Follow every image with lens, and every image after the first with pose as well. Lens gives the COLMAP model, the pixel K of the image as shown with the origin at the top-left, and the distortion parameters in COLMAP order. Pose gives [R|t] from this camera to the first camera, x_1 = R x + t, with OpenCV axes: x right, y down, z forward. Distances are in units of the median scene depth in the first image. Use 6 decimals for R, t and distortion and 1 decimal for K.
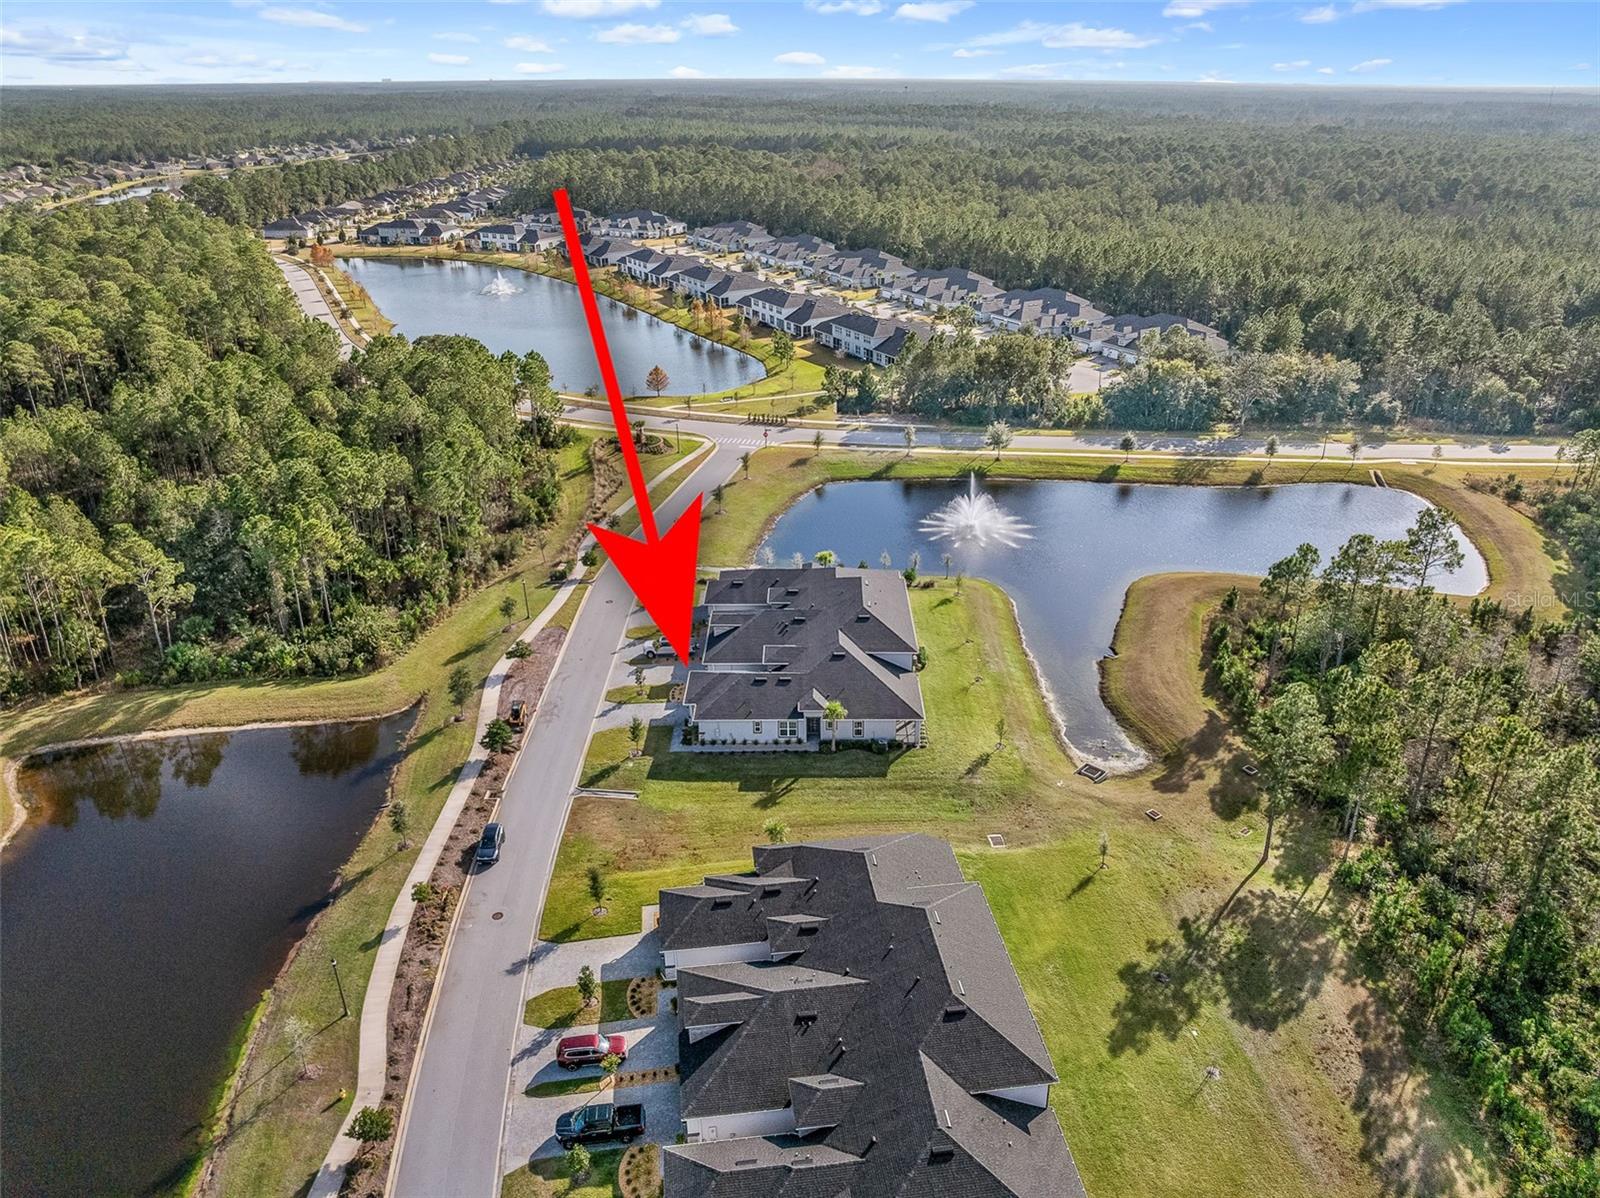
lens RADIAL K [[1137.4, 0, 801.6], [0, 1137.4, 582.1], [0, 0, 1]] dist [-0.034886, -0.003139]
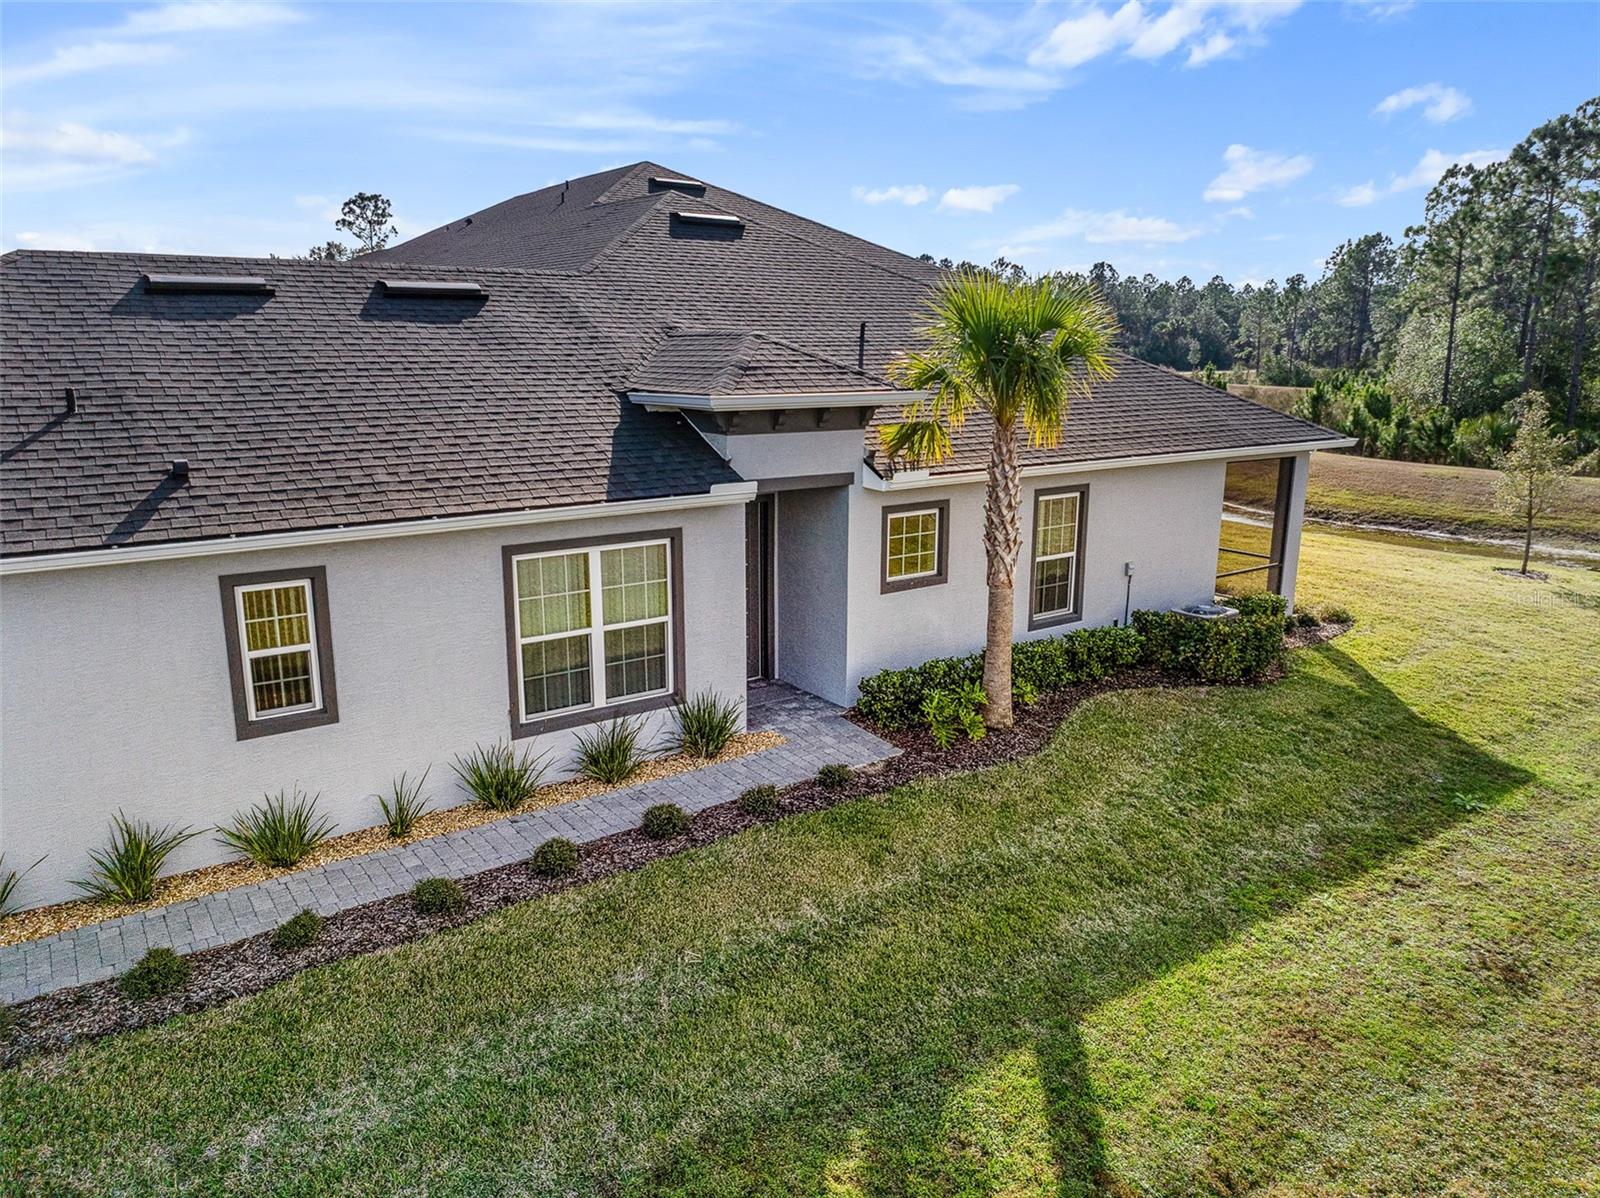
lens RADIAL K [[1119.6, 0, 800.0], [0, 1119.6, 599.0], [0, 0, 1]] dist [-0.009058, -0.003319]
pose [[0.806229, -0.118933, 0.579526, -0.059928], [0.231905, 0.964720, -0.124639, 0.153823], [-0.544257, 0.234882, 0.805366, 0.969791]]
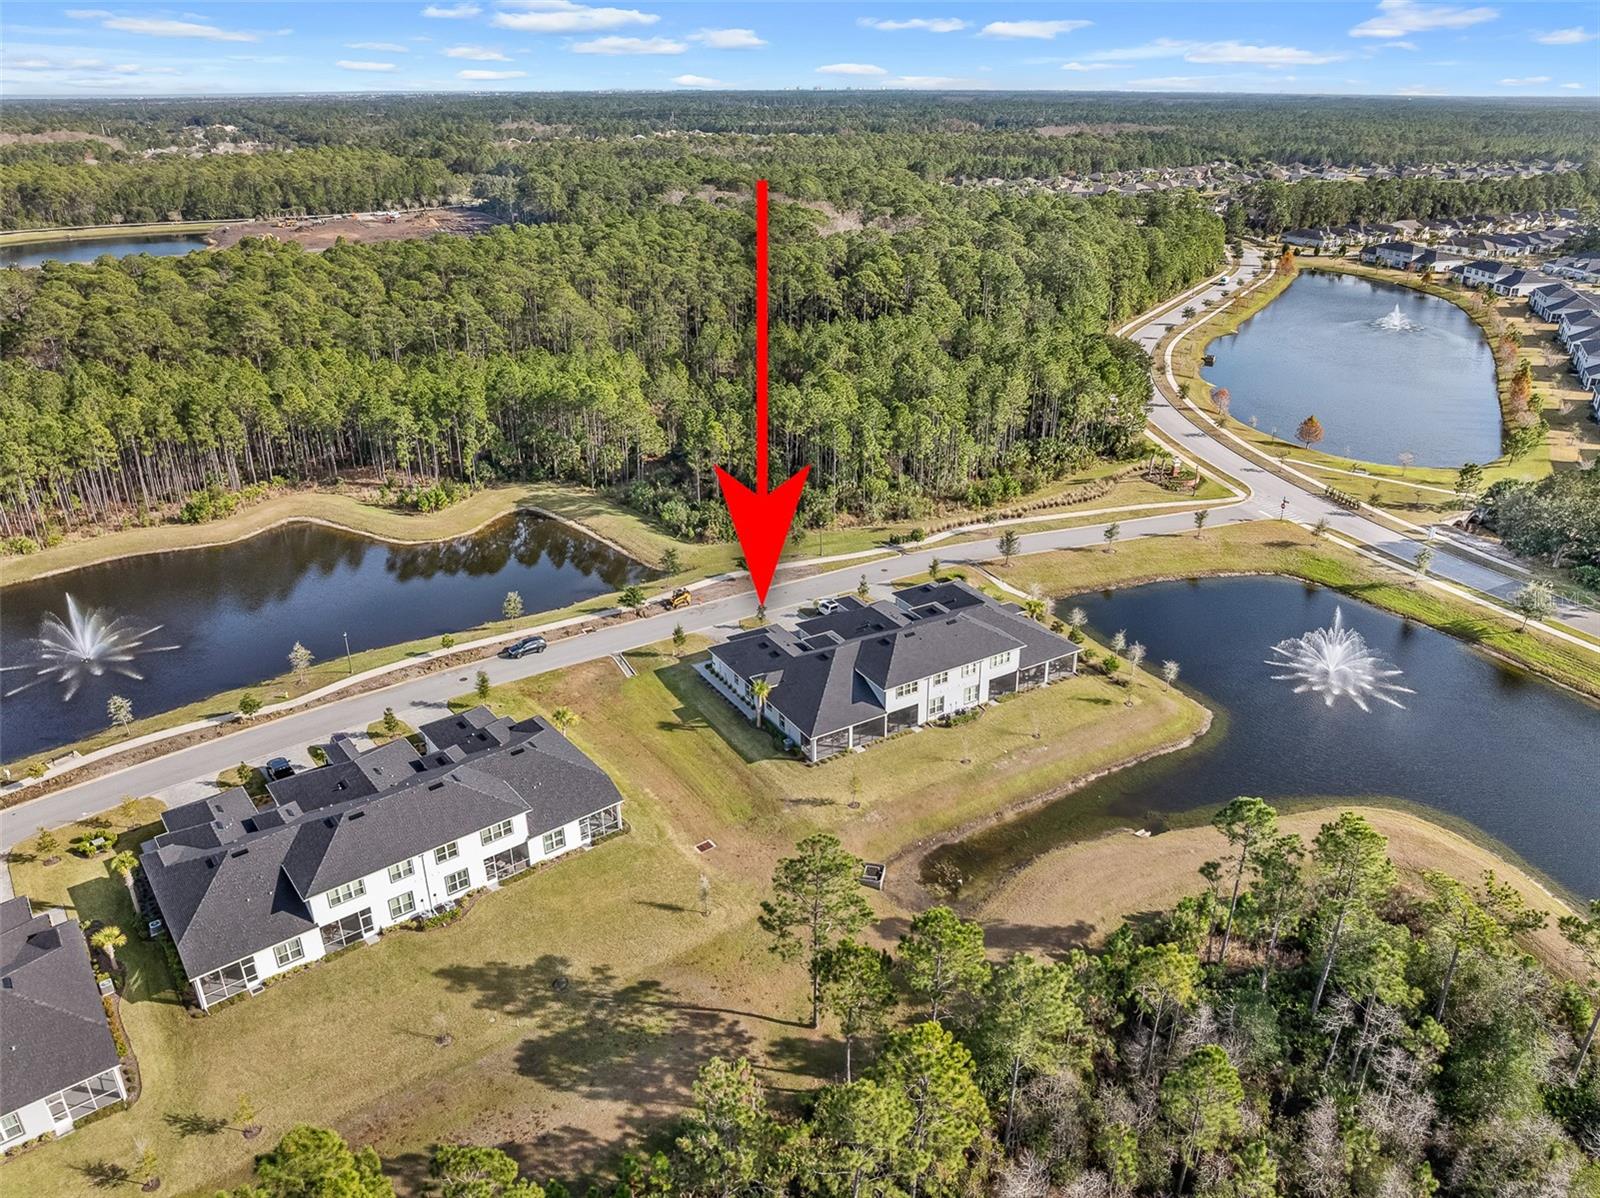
lens RADIAL K [[1114.1, 0, 800.4], [0, 1114.1, 574.6], [0, 0, 1]] dist [-0.040037, 0.005259]
pose [[0.520593, 0.345380, -0.780830, 0.861124], [-0.350275, 0.920420, 0.173590, -0.187796], [0.778647, 0.183136, 0.600142, 0.404940]]
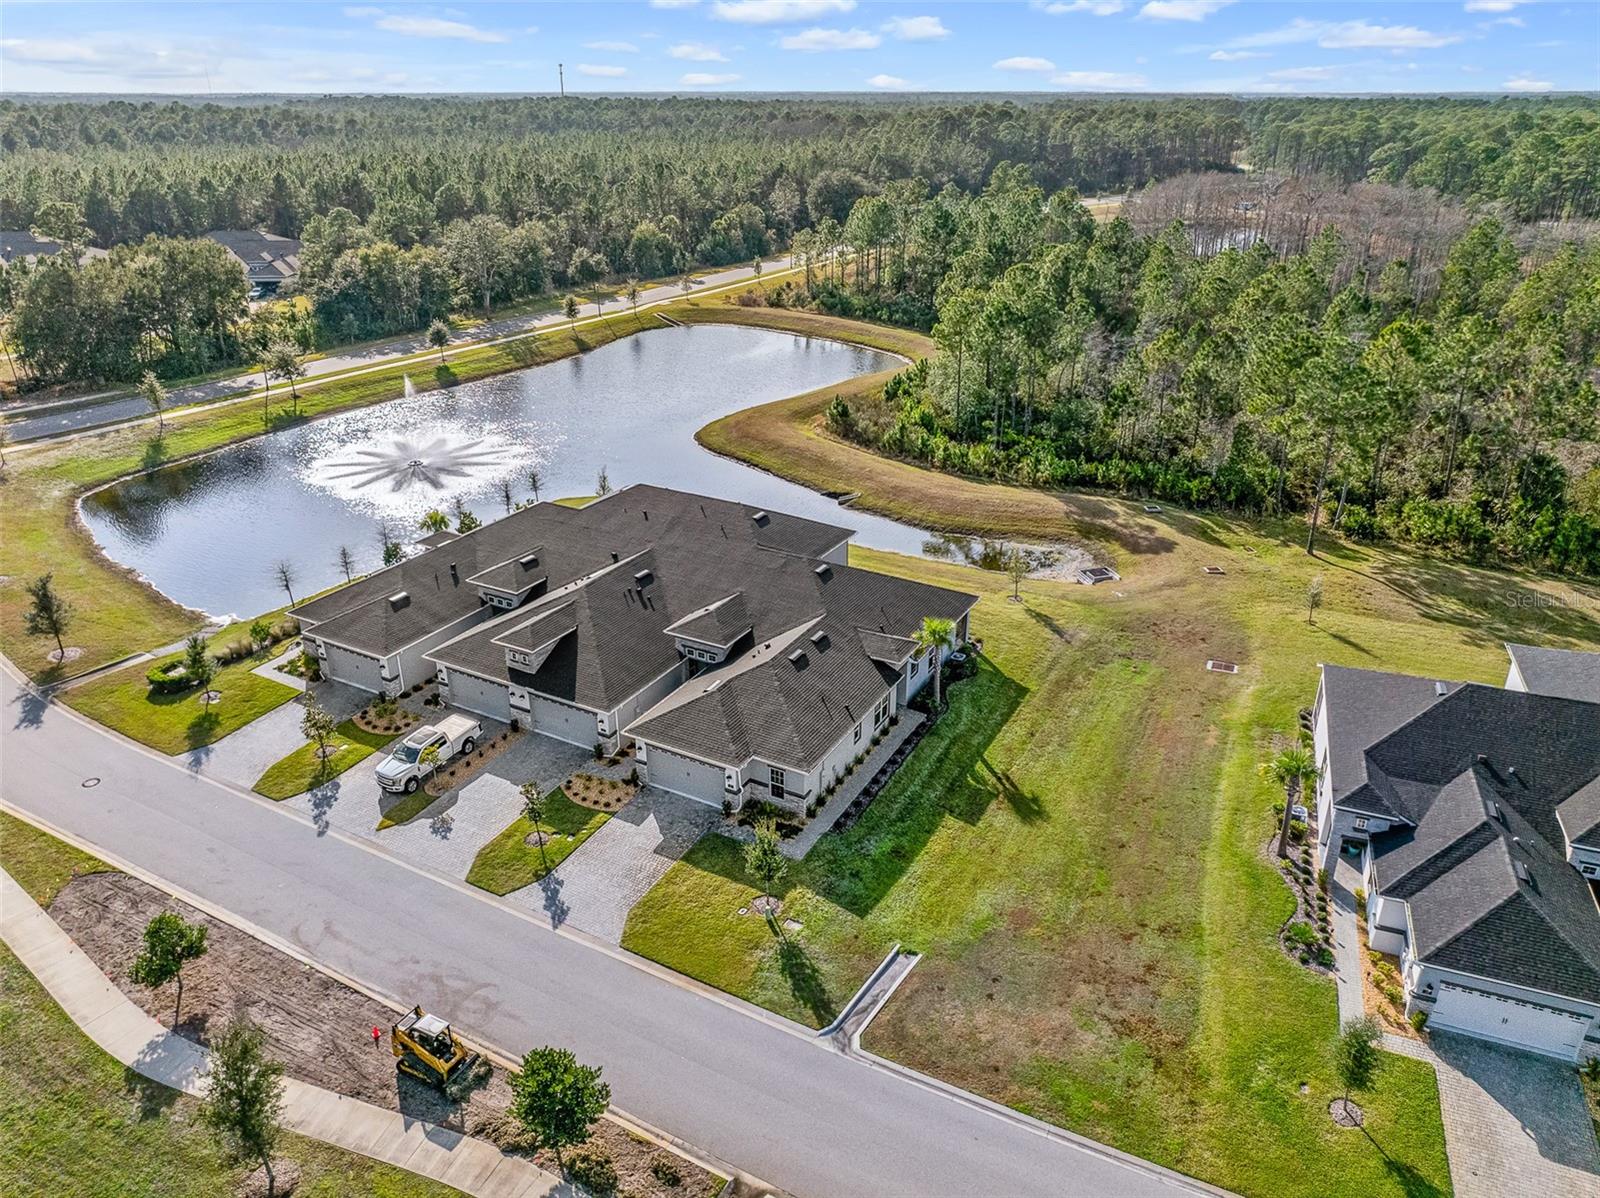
lens RADIAL K [[1119.6, 0, 800.0], [0, 1119.6, 599.0], [0, 0, 1]] dist [-0.009058, -0.003319]
pose [[0.476333, -0.360082, 0.802152, -0.473333], [0.359714, 0.912265, 0.195906, -0.040133], [-0.802317, 0.195228, 0.564068, 0.768360]]
